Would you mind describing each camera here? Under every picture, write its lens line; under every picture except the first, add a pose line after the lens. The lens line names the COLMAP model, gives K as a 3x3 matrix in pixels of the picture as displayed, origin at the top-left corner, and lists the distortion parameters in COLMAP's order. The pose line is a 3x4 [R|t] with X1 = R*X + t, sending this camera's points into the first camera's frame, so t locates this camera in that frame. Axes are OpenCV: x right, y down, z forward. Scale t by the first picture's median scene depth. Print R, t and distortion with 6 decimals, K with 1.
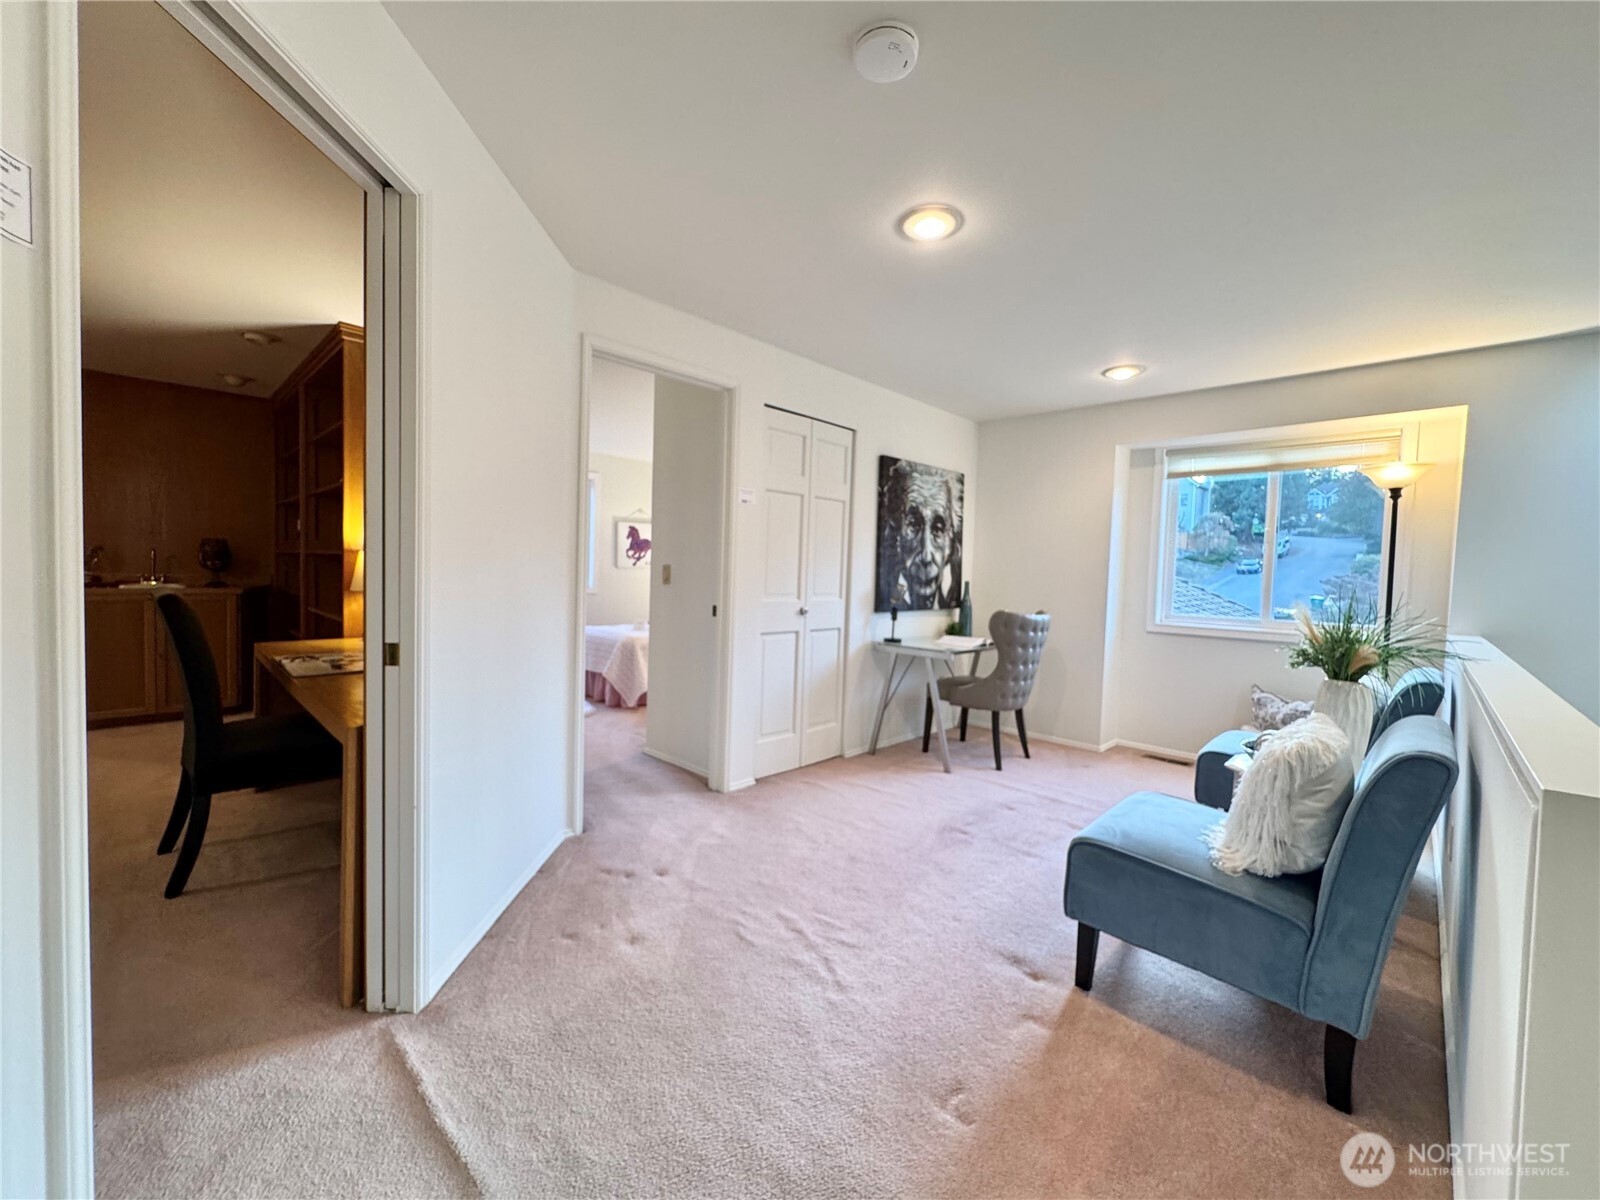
lens RADIAL K [[645.7, 0, 792.3], [0, 645.7, 594.8], [0, 0, 1]] dist [-0.000161, 0.000073]
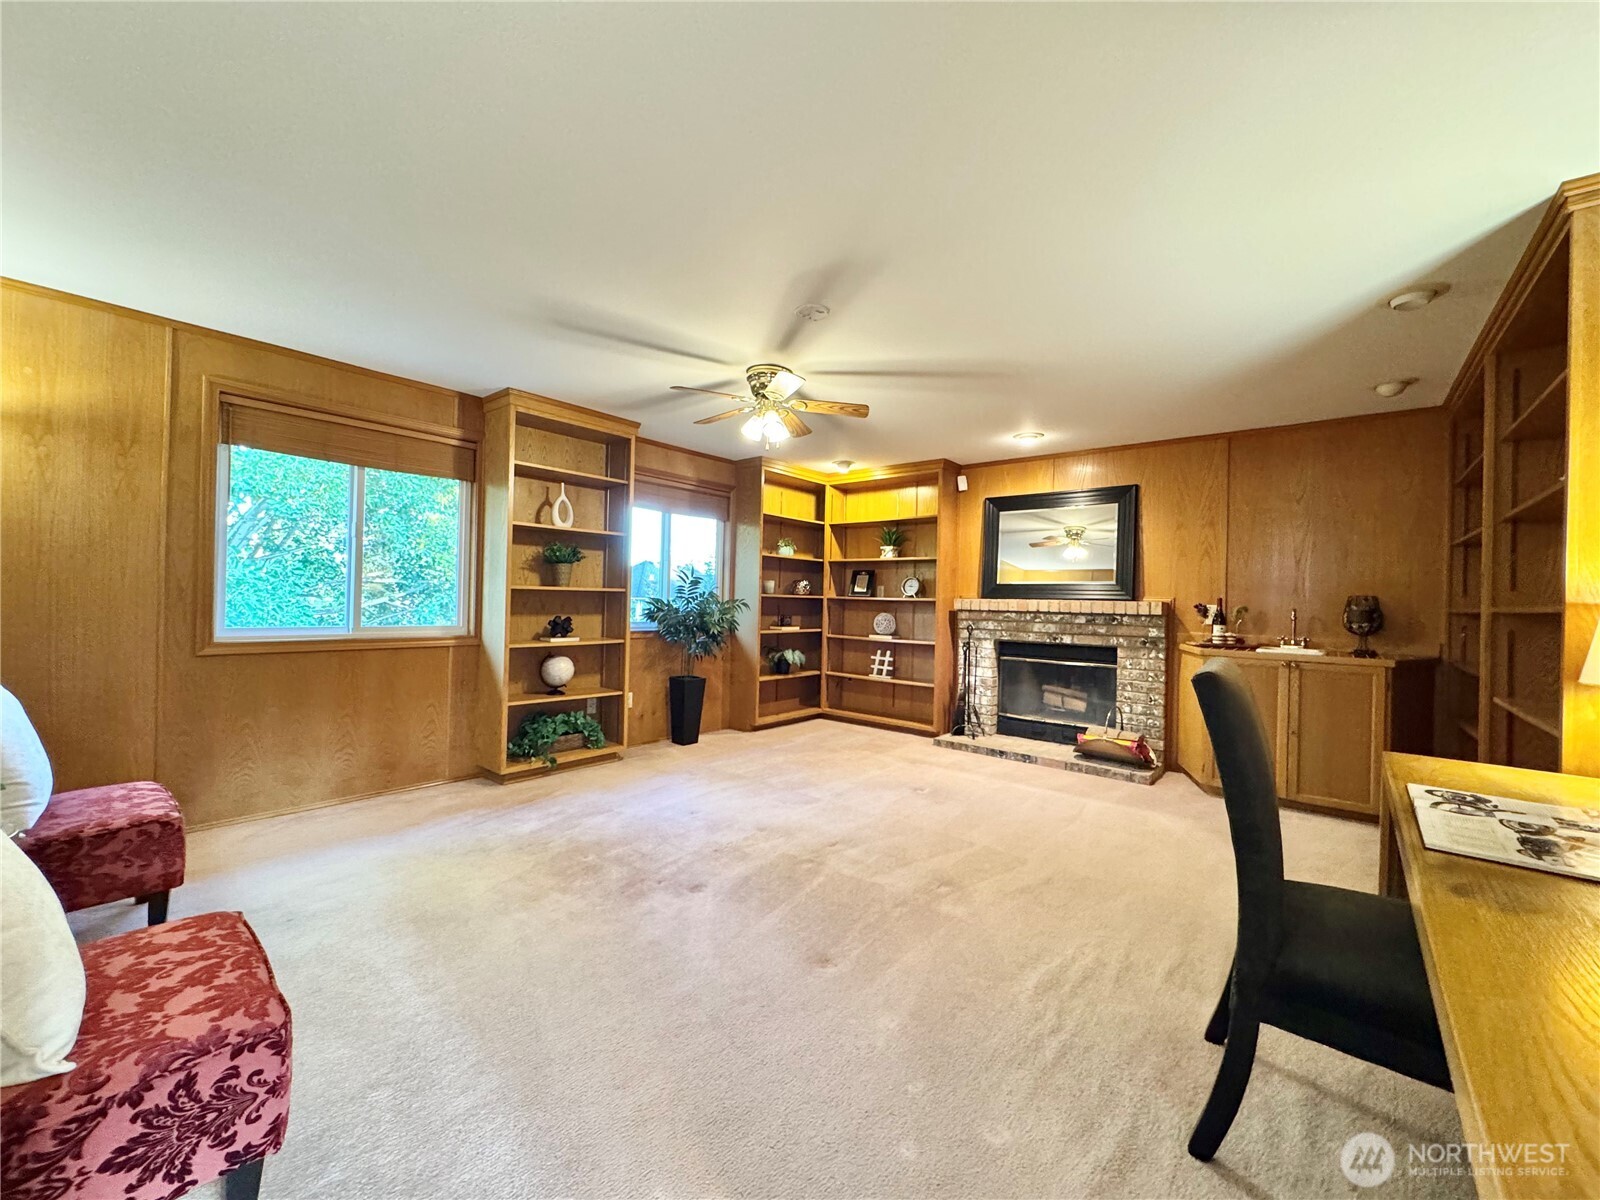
lens RADIAL K [[635.2, 0, 800.0], [0, 635.2, 597.4], [0, 0, 1]] dist [-0.001346, 0.000302]
pose [[0.078552, -0.032121, -0.996392, -0.178776], [-0.063394, 0.997297, -0.037148, -0.012442], [0.994892, 0.066084, 0.076303, 0.266491]]
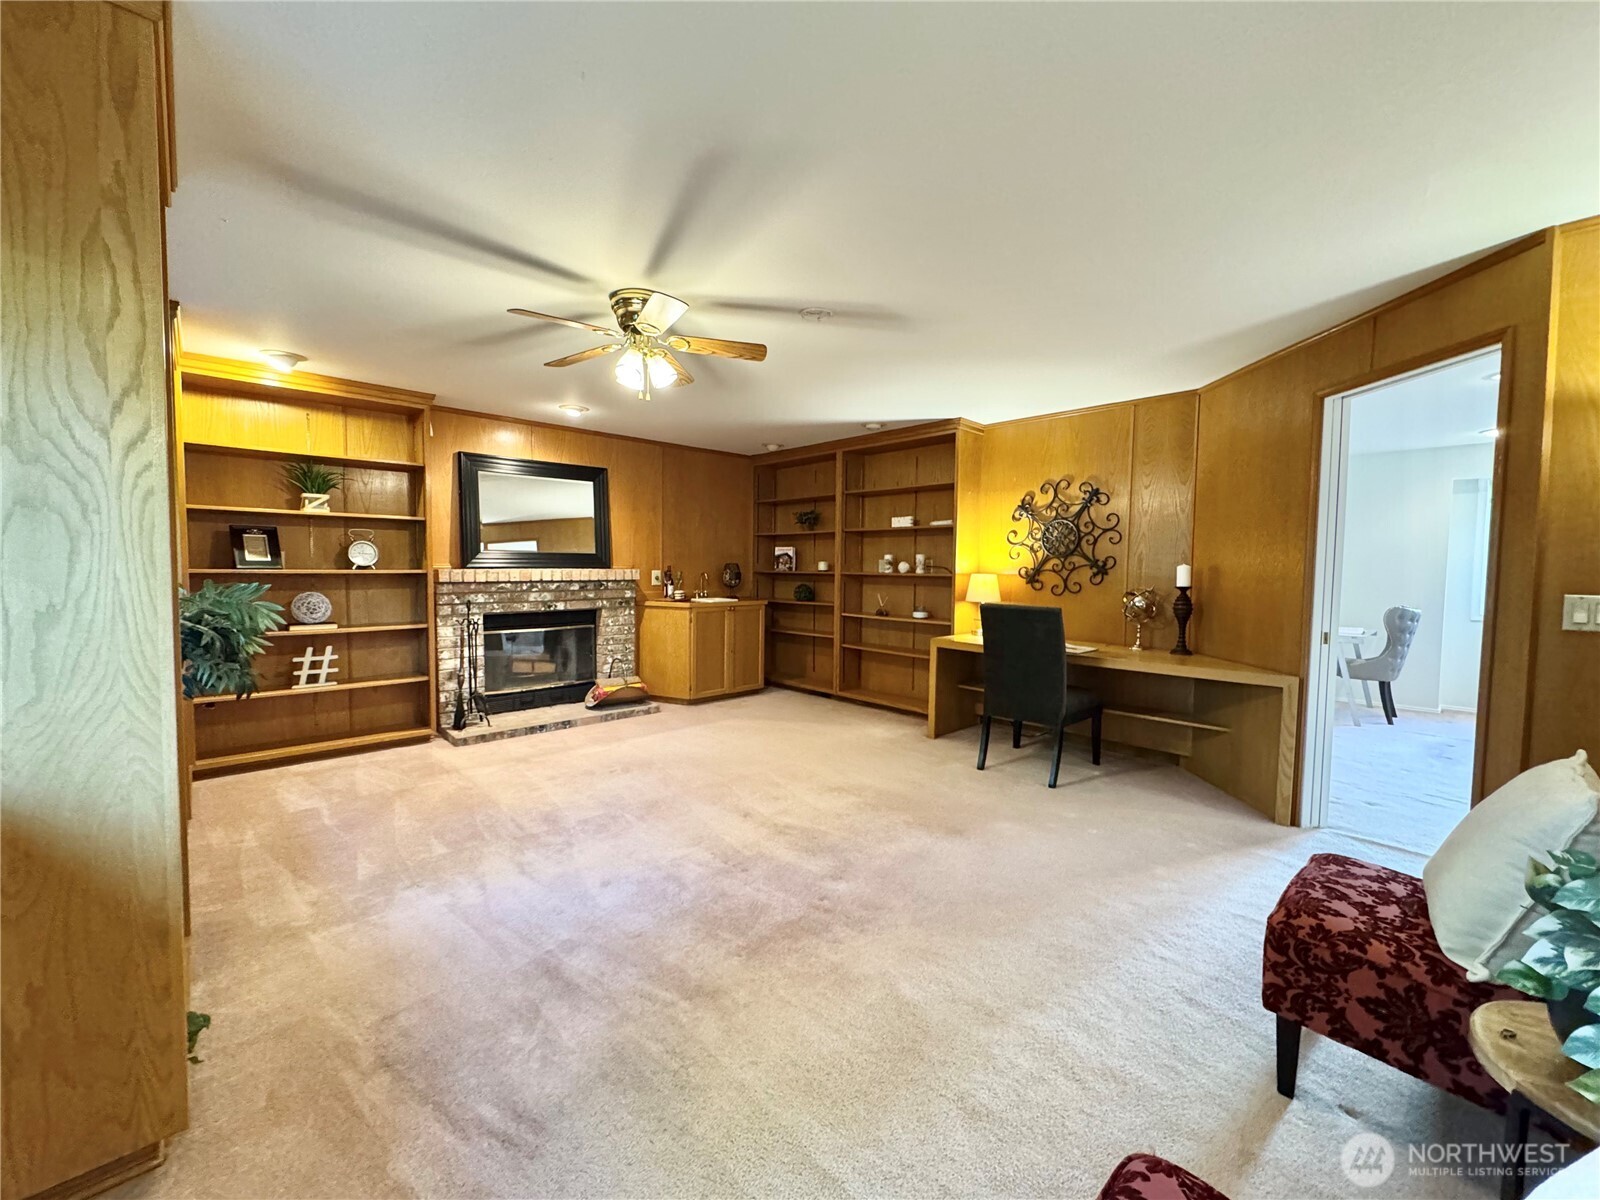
lens RADIAL K [[641.4, 0, 794.0], [0, 641.4, 607.0], [0, 0, 1]] dist [-0.004013, -0.000131]
pose [[0.998803, -0.018485, -0.045277, -0.783691], [0.019486, 0.999573, 0.021759, -0.026041], [0.044855, -0.022616, 0.998737, -0.351742]]
